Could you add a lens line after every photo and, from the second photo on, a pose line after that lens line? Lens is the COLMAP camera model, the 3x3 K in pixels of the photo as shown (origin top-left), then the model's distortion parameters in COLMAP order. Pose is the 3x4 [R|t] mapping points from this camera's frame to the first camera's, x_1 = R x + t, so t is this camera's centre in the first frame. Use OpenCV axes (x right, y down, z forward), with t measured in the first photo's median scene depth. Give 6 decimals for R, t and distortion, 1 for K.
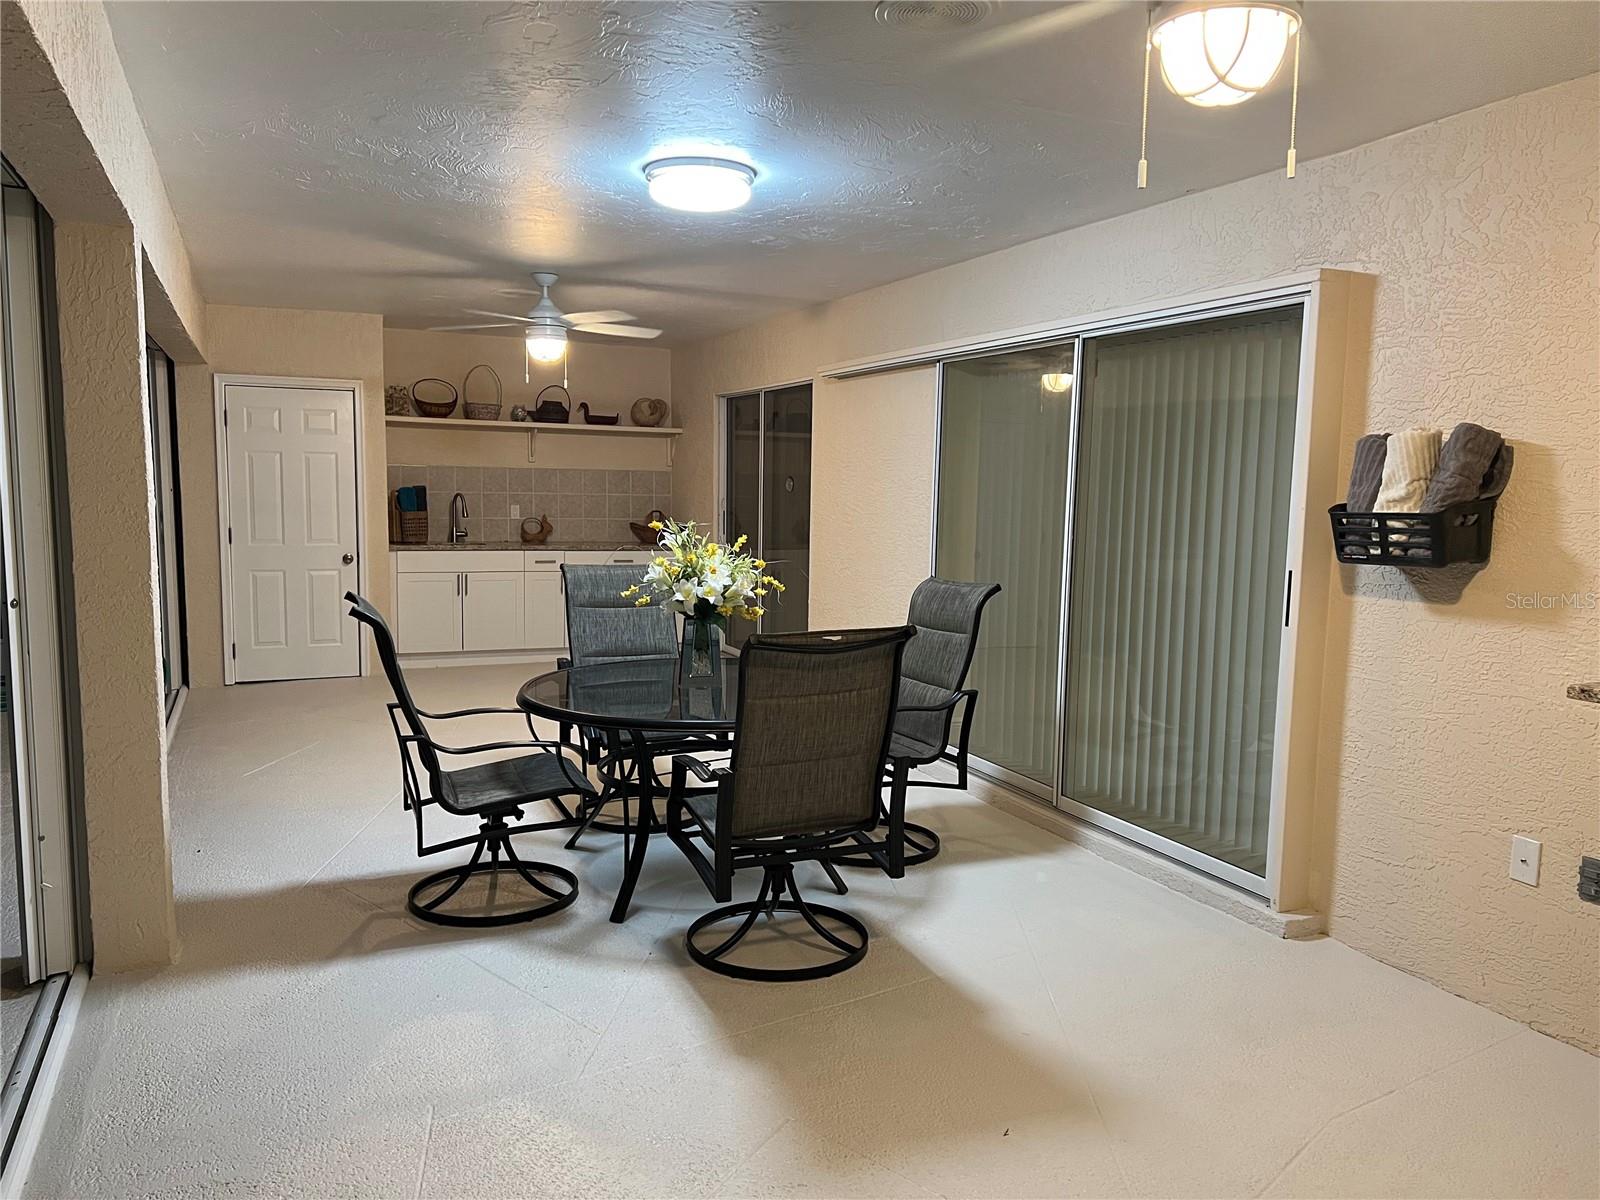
lens RADIAL K [[1208.8, 0, 802.8], [0, 1208.8, 614.0], [0, 0, 1]] dist [0.051707, -0.000674]
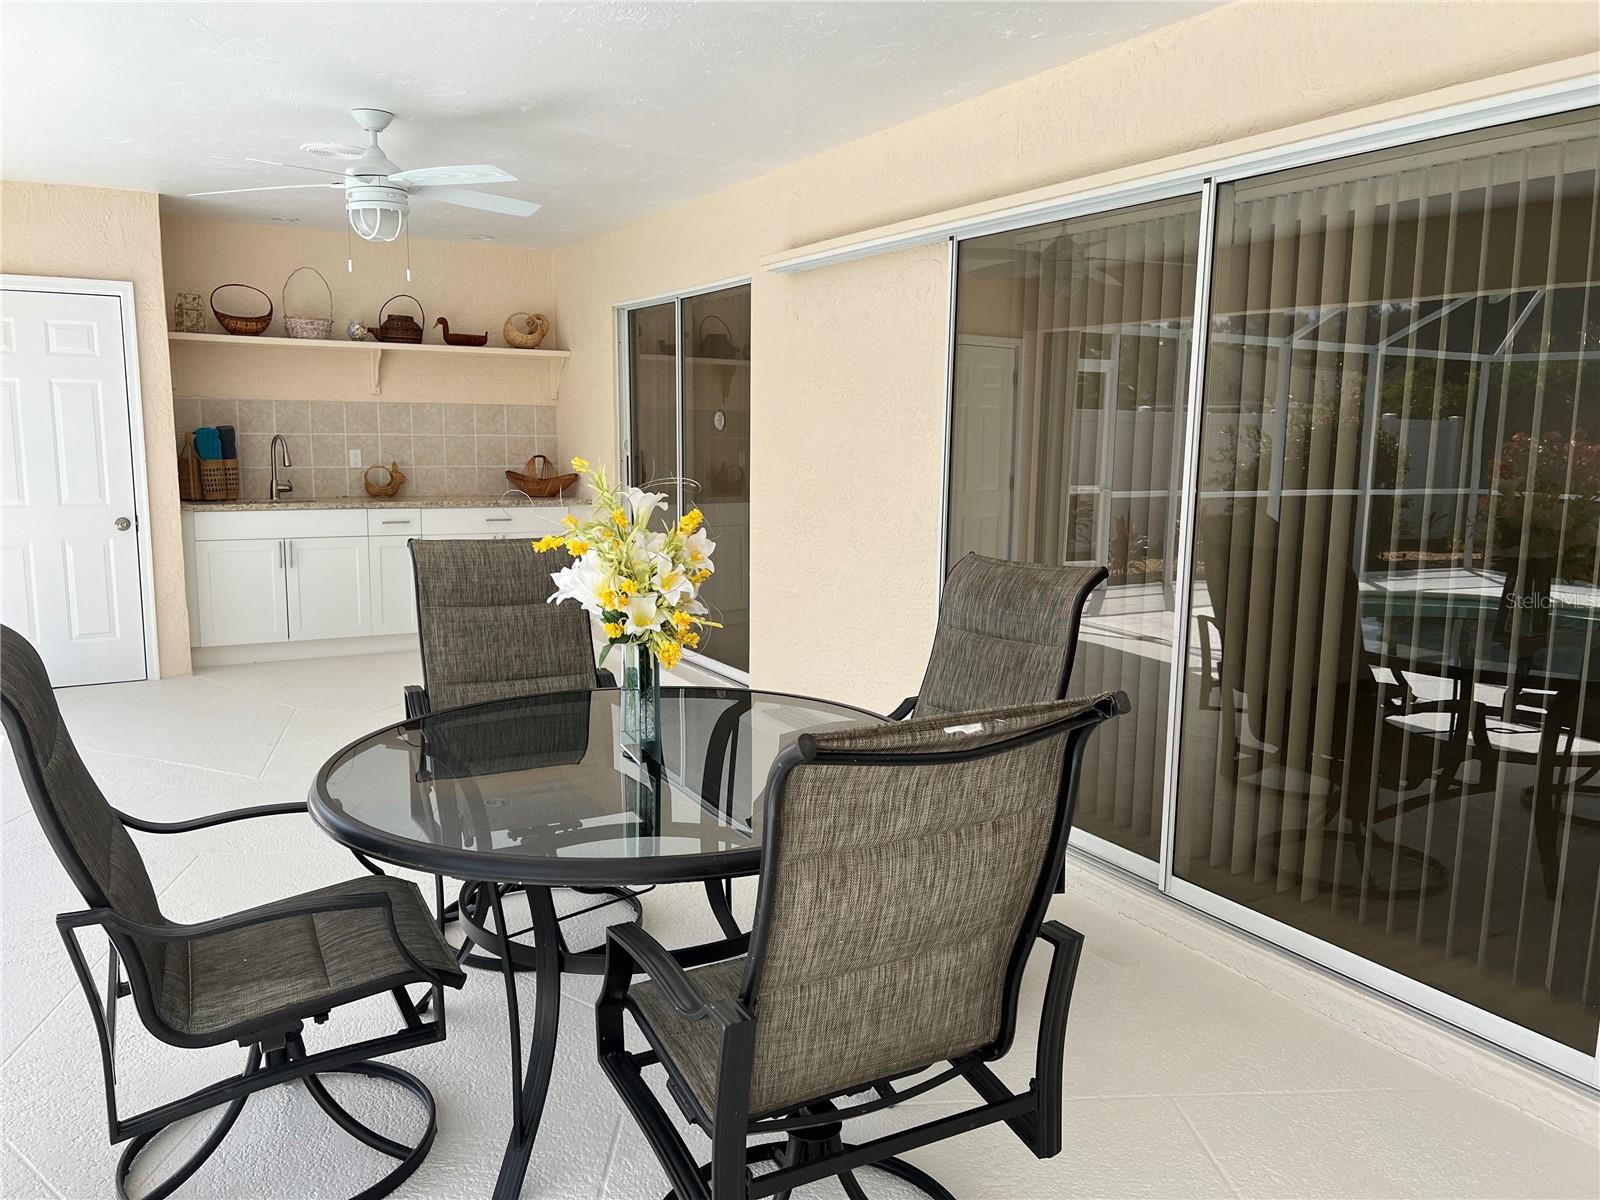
lens RADIAL K [[1208.8, 0, 799.4], [0, 1208.8, 592.4], [0, 0, 1]] dist [0.051707, -0.000674]
pose [[0.995307, -0.021021, 0.094460, -0.031259], [0.018144, 0.999348, 0.031221, -0.018803], [-0.095055, -0.029361, 0.995039, 0.205314]]
